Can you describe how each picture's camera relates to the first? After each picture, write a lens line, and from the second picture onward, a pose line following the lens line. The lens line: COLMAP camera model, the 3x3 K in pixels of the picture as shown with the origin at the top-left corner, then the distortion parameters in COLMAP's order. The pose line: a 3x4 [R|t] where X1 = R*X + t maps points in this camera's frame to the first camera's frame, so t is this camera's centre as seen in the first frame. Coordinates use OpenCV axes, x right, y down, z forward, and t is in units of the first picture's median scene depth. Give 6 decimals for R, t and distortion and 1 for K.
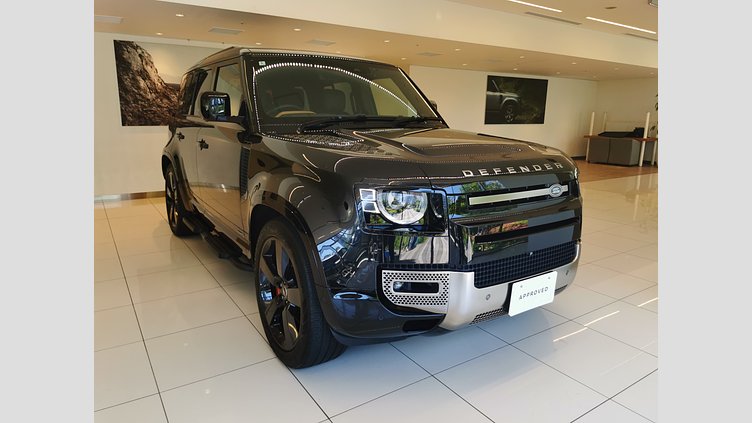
lens RADIAL K [[443.1, 0, 376.0], [0, 443.1, 211.5], [0, 0, 1]] dist [0.004000, 0.001129]
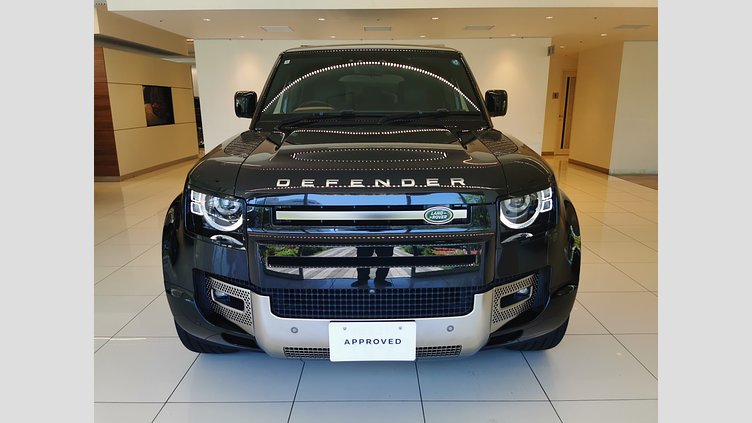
lens RADIAL K [[441.3, 0, 377.6], [0, 441.3, 212.8], [0, 0, 1]] dist [0.000966, -0.000774]
pose [[0.840797, 0.116653, -0.528633, 0.716844], [-0.103914, 0.993126, 0.053876, -0.081606], [0.531284, 0.009633, 0.847139, 0.326425]]
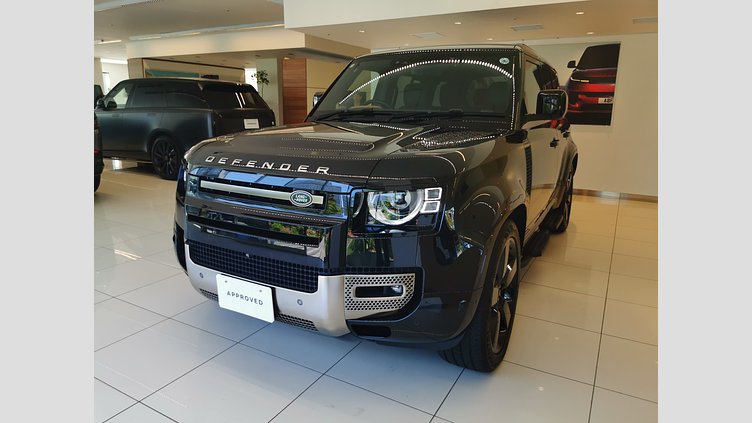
lens RADIAL K [[441.3, 0, 377.6], [0, 441.3, 212.8], [0, 0, 1]] dist [0.000966, -0.000774]
pose [[0.464979, 0.201410, -0.862107, 1.193086], [-0.199108, 0.972622, 0.119841, -0.148966], [0.862642, 0.115929, 0.492352, 0.731650]]
